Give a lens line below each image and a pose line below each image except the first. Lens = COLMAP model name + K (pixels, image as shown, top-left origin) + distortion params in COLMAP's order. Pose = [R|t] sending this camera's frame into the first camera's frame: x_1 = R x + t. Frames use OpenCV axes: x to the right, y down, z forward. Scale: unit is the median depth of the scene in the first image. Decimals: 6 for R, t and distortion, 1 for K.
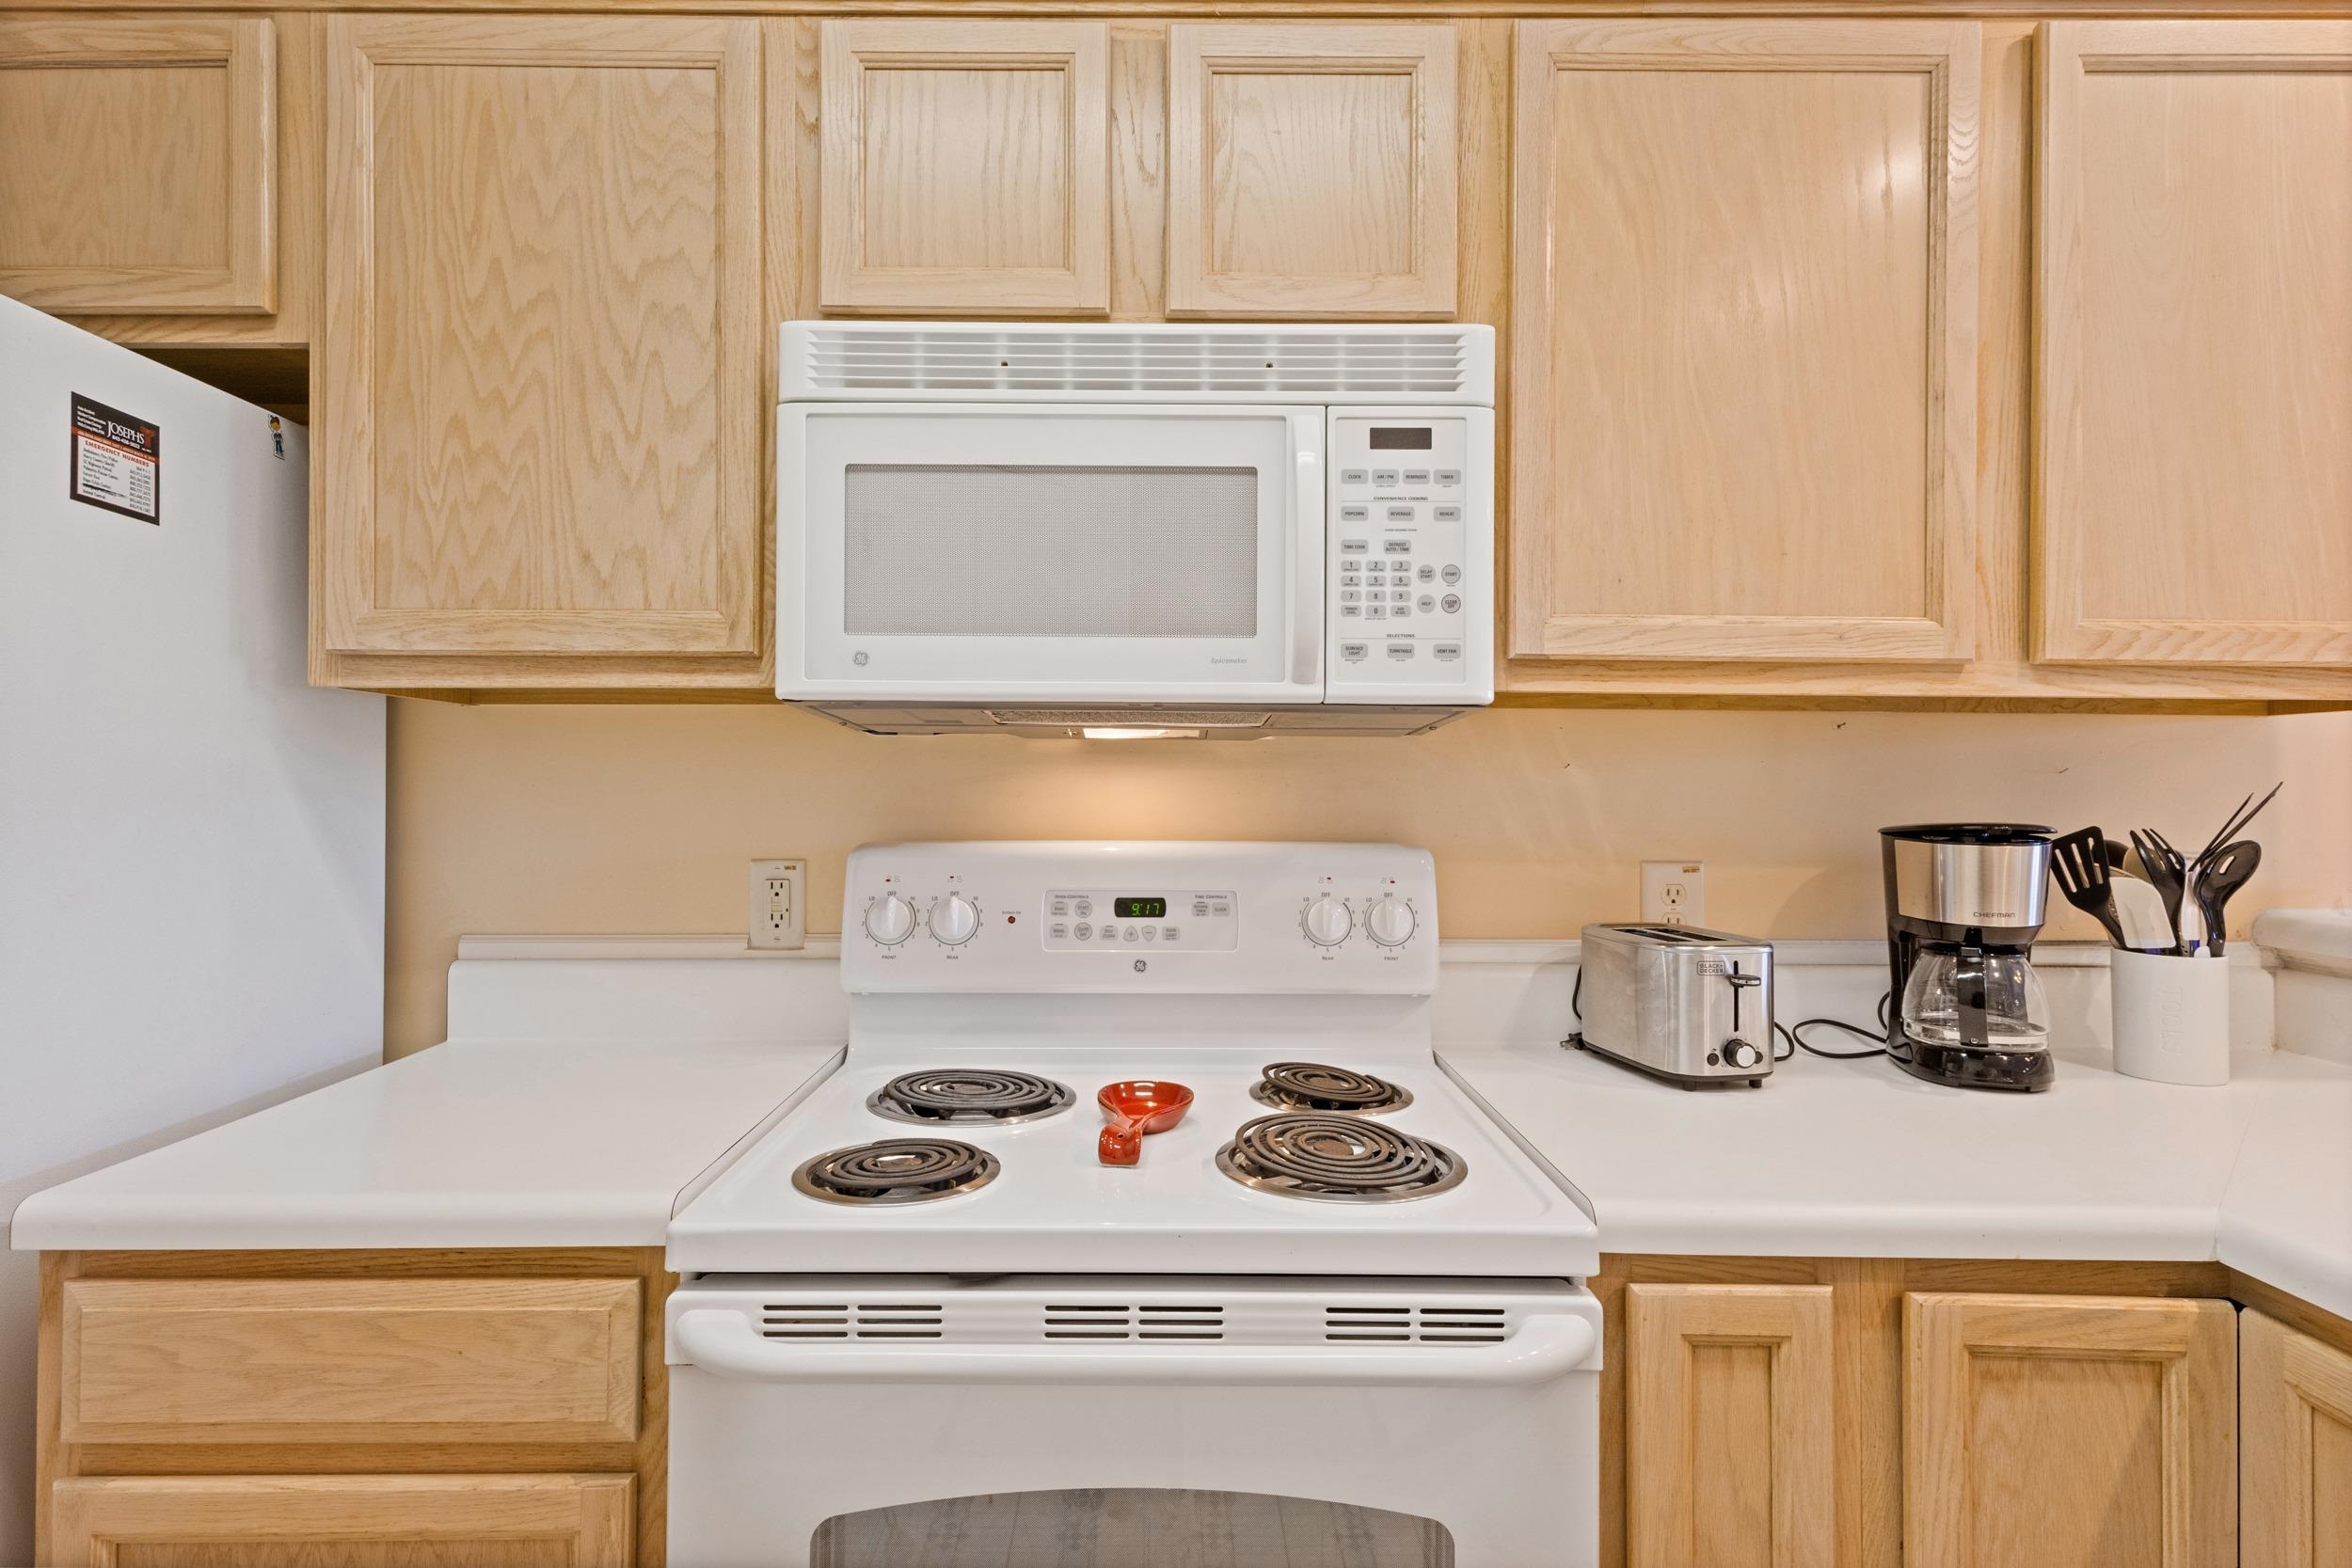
lens RADIAL K [[1195.0, 0, 1166.1], [0, 1195.0, 767.7], [0, 0, 1]] dist [0.010100, 0.001639]
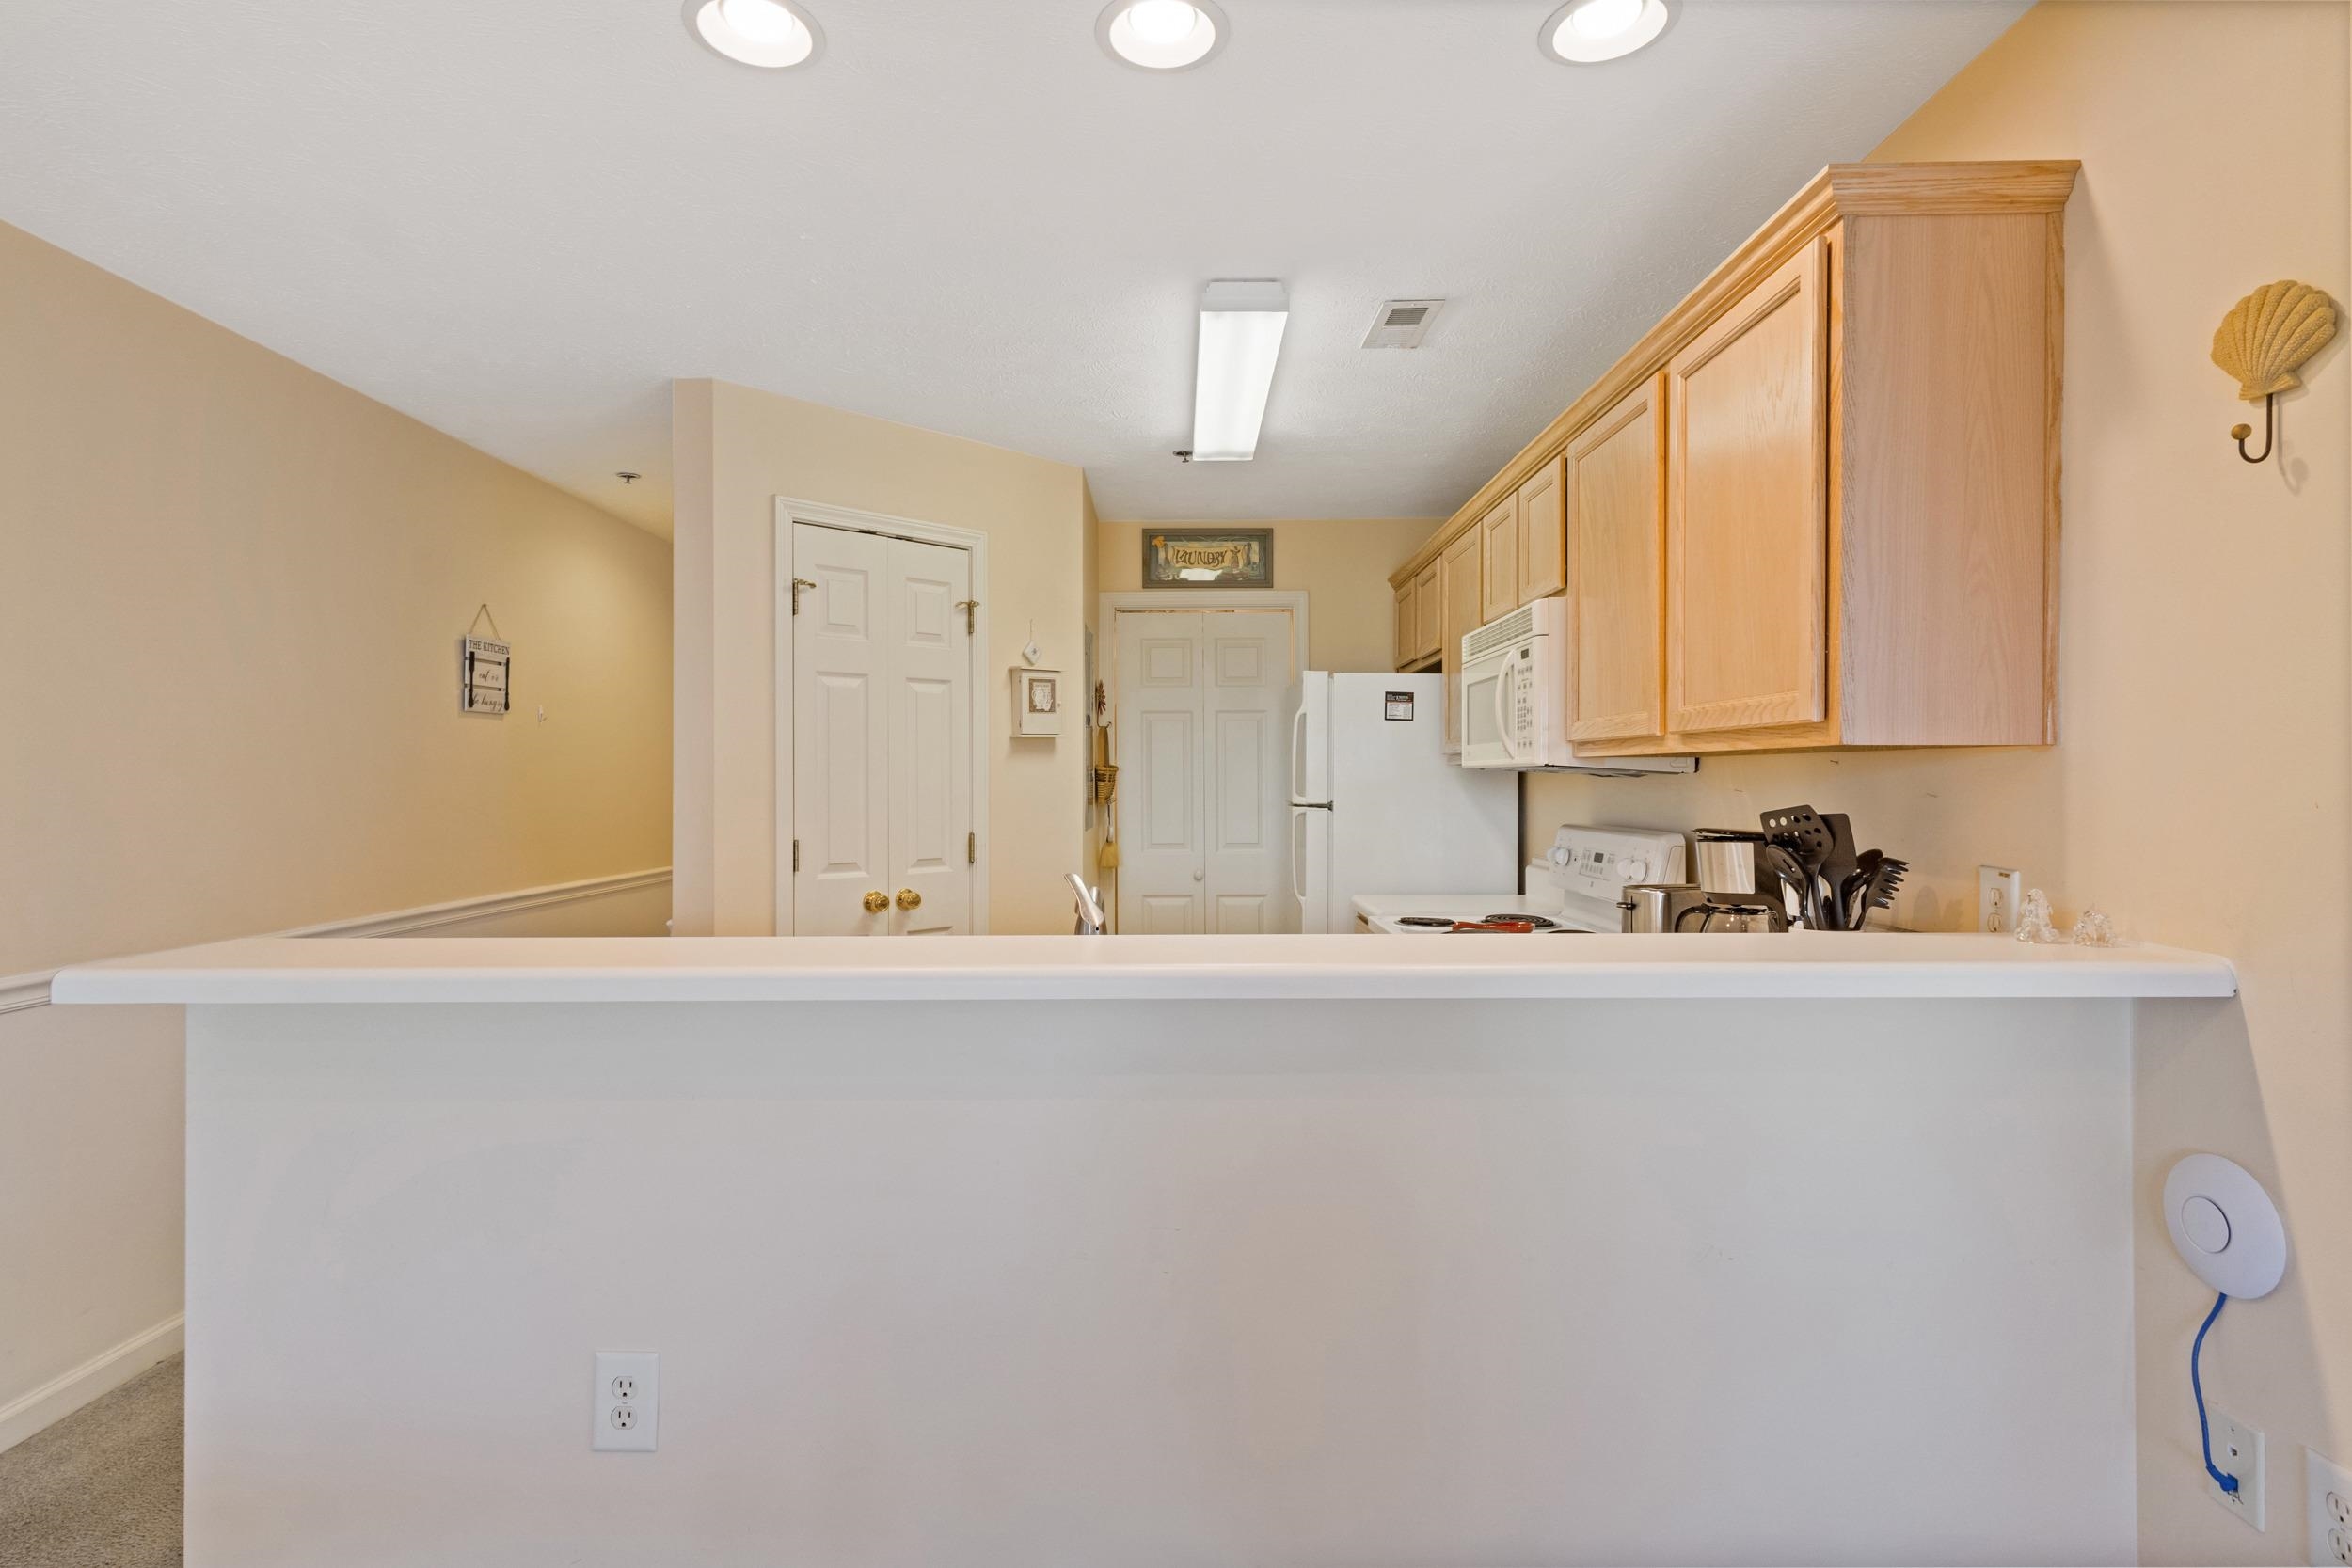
lens RADIAL K [[1195.0, 0, 1168.7], [0, 1195.0, 780.3], [0, 0, 1]] dist [0.010100, 0.001639]
pose [[0.001069, -0.006466, -0.999979, 2.418670], [0.009137, 0.999937, -0.006456, -0.015346], [0.999958, -0.009129, 0.001128, 0.275097]]
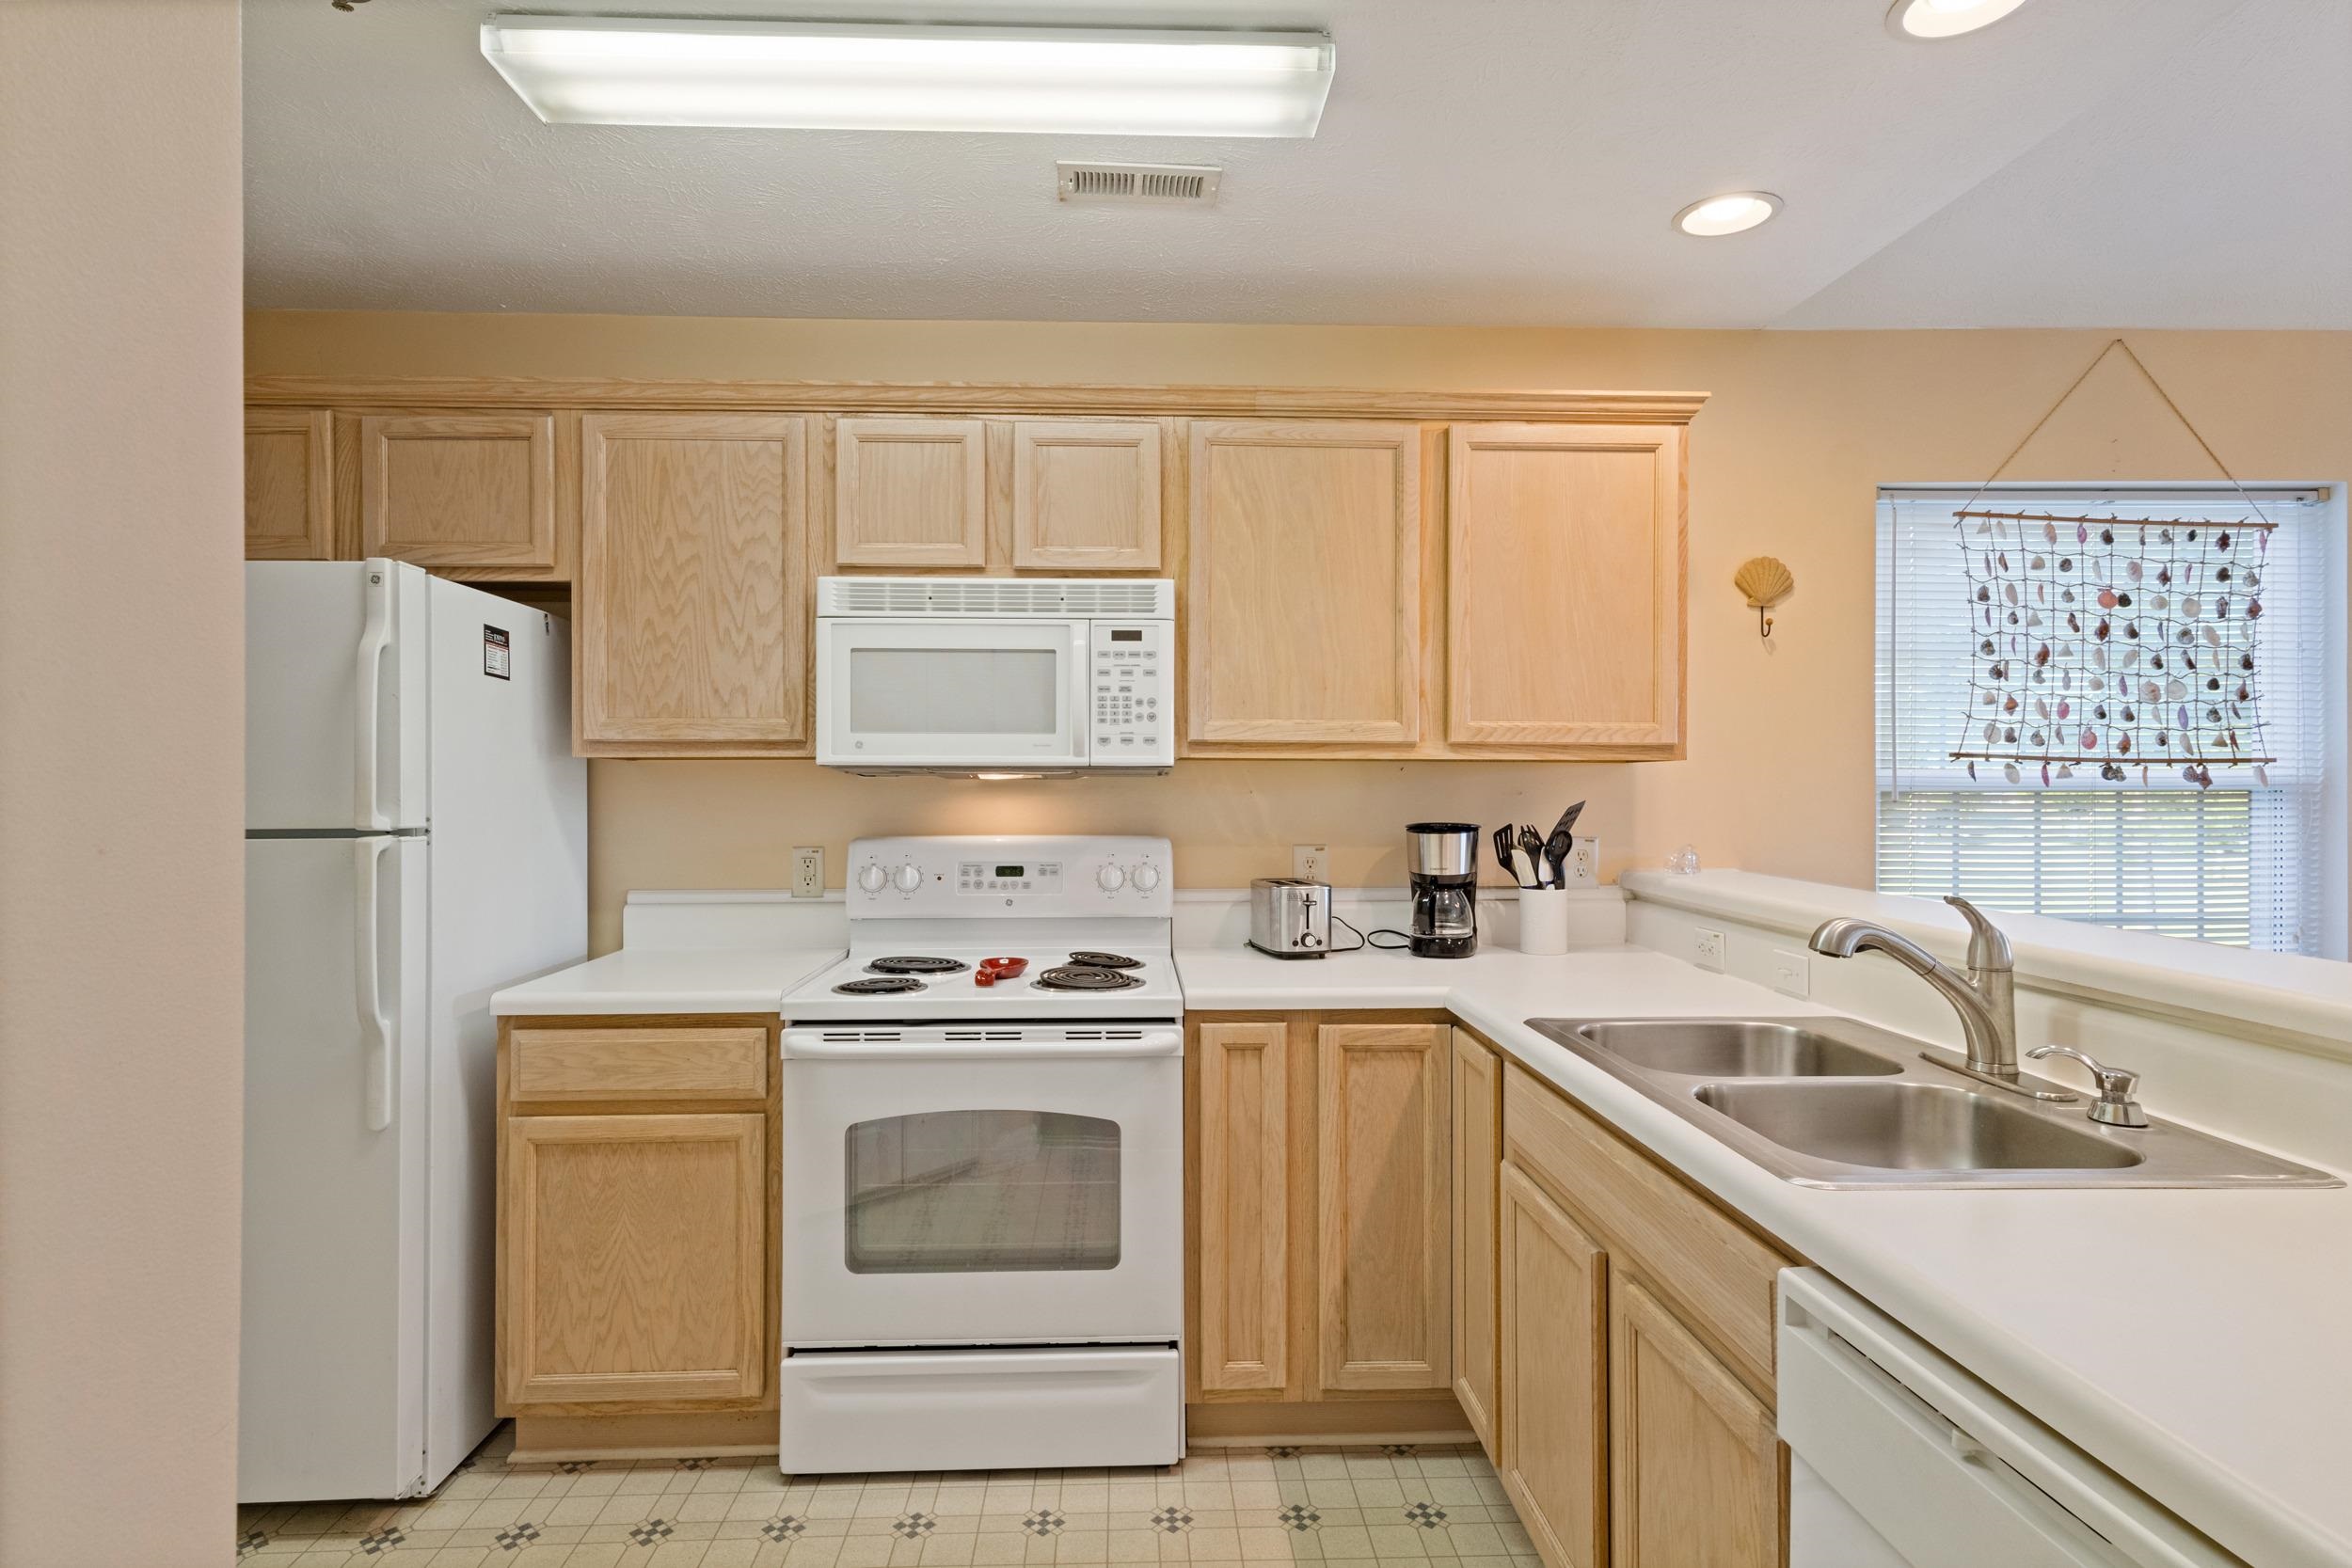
lens RADIAL K [[1195.0, 0, 1170.0], [0, 1195.0, 778.3], [0, 0, 1]] dist [0.010100, 0.001639]
pose [[0.999391, -0.004162, 0.034657, 0.188162], [0.003929, 0.999969, 0.006784, -0.043432], [-0.034685, -0.006644, 0.999376, -0.982525]]
